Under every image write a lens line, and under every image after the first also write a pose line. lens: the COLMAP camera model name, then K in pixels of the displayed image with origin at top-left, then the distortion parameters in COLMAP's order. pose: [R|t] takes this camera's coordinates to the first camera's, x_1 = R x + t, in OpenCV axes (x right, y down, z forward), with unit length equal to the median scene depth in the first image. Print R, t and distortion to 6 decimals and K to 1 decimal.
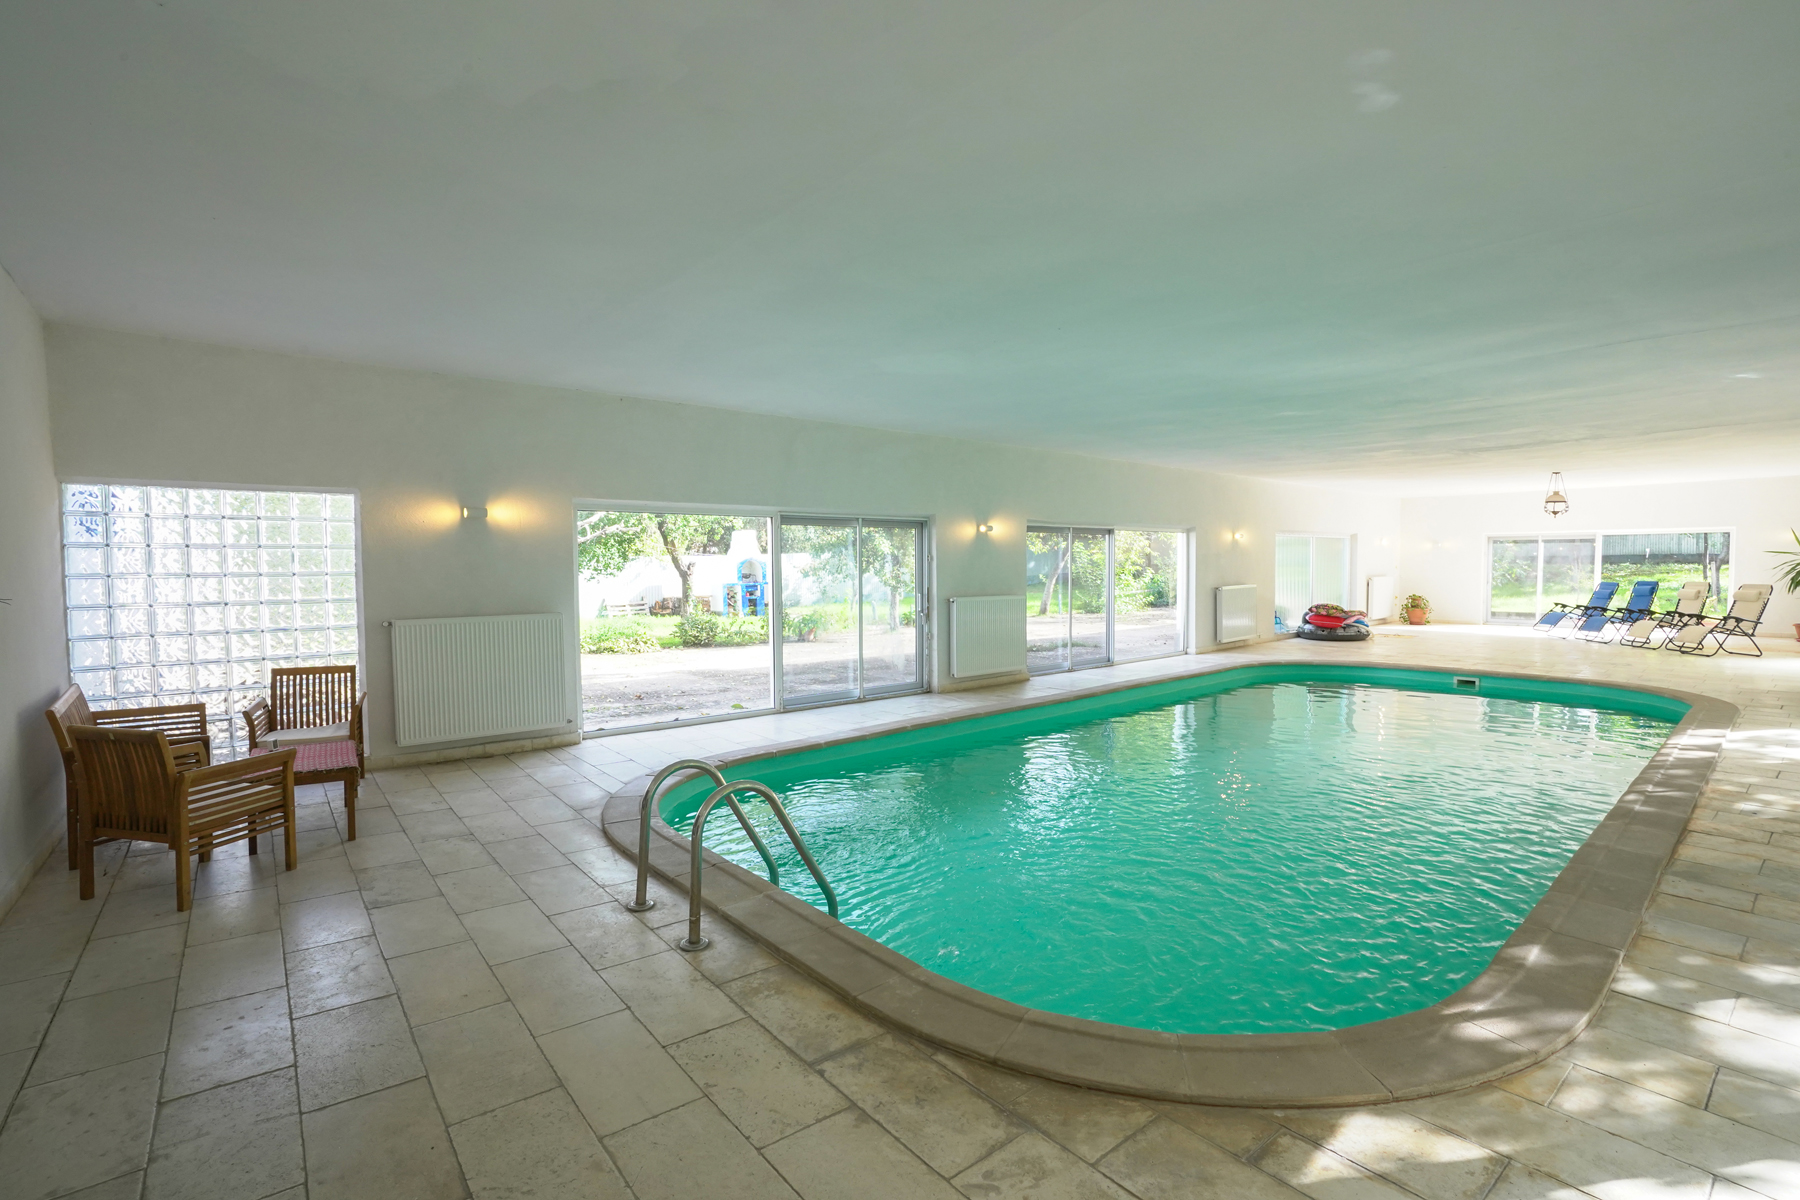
lens RADIAL K [[827.6, 0, 901.8], [0, 827.6, 604.5], [0, 0, 1]] dist [-0.058347, 0.014857]
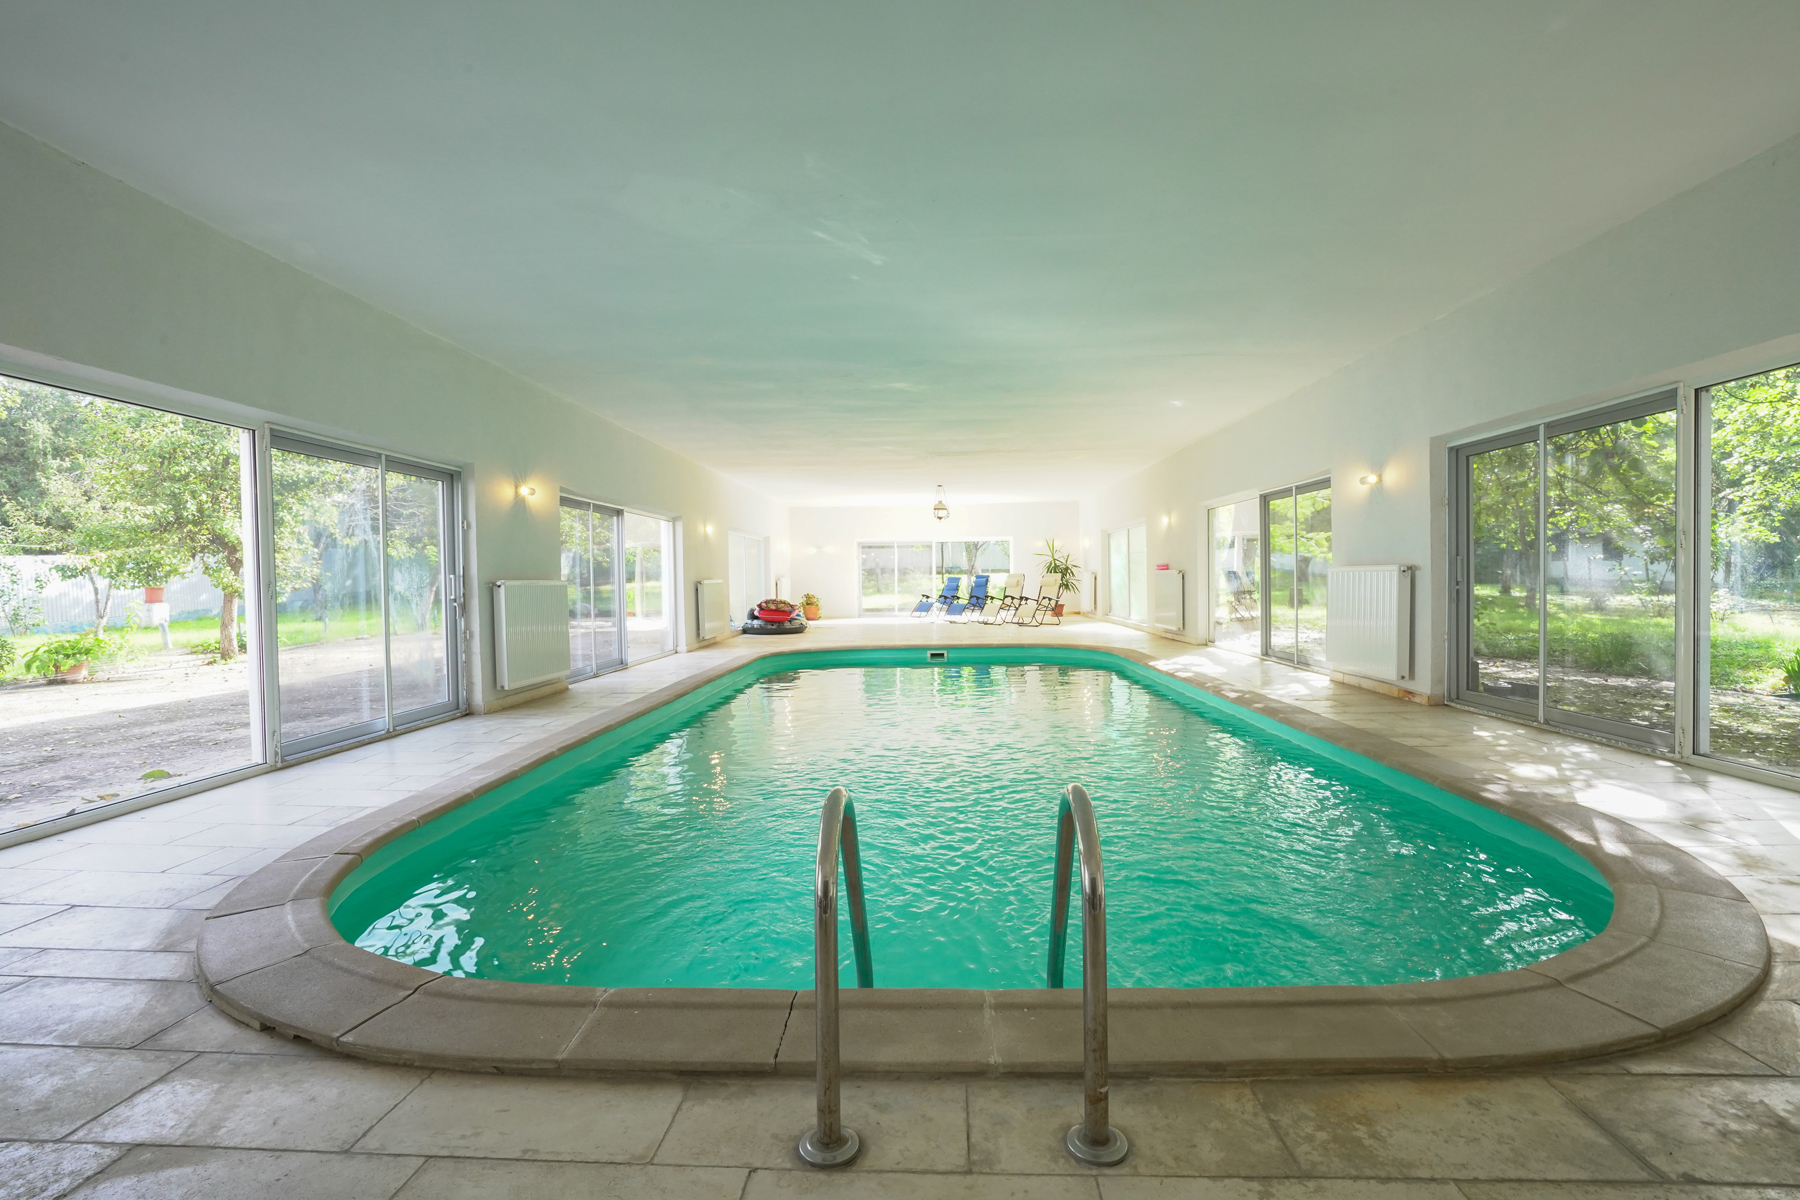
lens RADIAL K [[827.6, 0, 898.7], [0, 827.6, 589.8], [0, 0, 1]] dist [-0.058347, 0.014857]
pose [[0.678706, -0.012347, 0.734306, -0.183603], [0.047277, 0.998519, -0.026908, 0.029315], [-0.732886, 0.052979, 0.678285, 0.208824]]
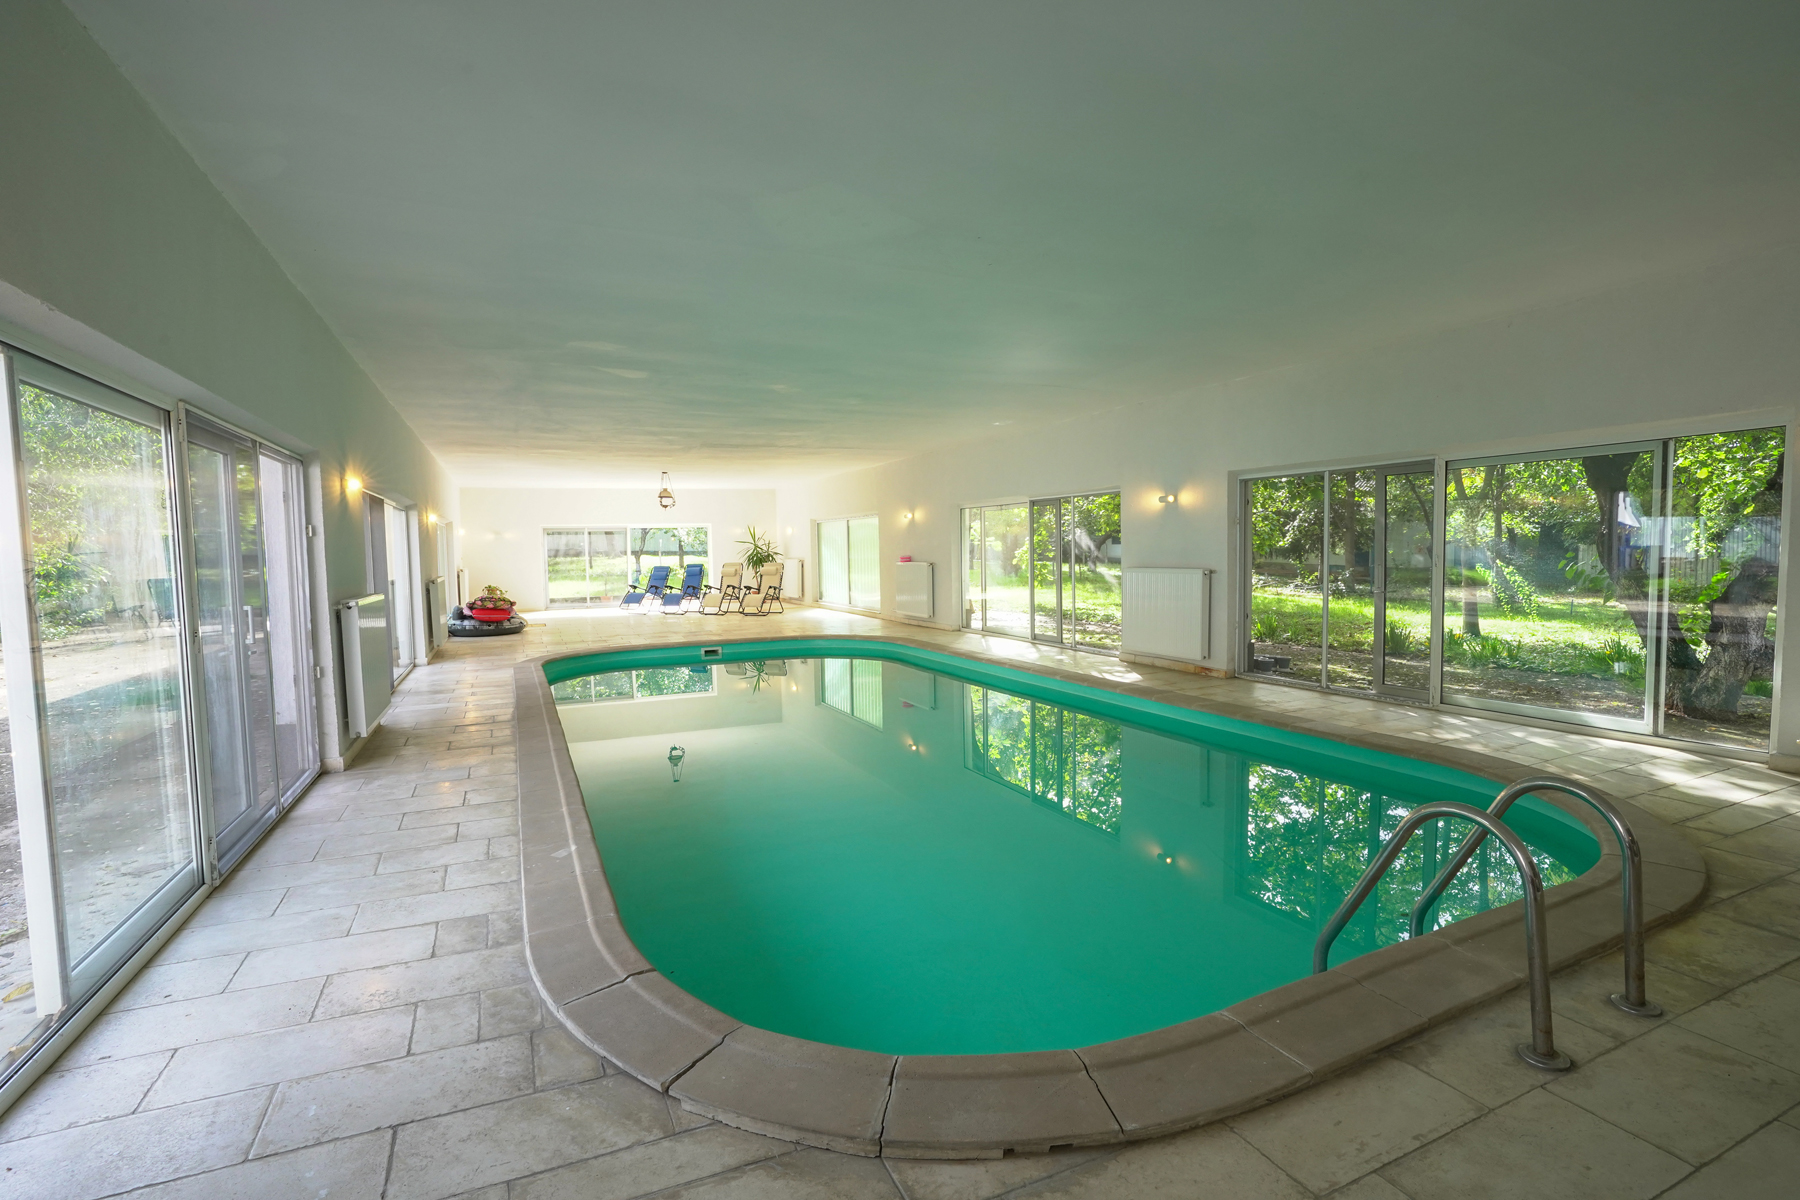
lens RADIAL K [[827.6, 0, 884.7], [0, 827.6, 603.4], [0, 0, 1]] dist [-0.058347, 0.014857]
pose [[0.276134, -0.060472, 0.959215, -0.303804], [0.064289, 0.996946, 0.044344, -0.005688], [-0.958967, 0.049422, 0.279178, 0.395679]]
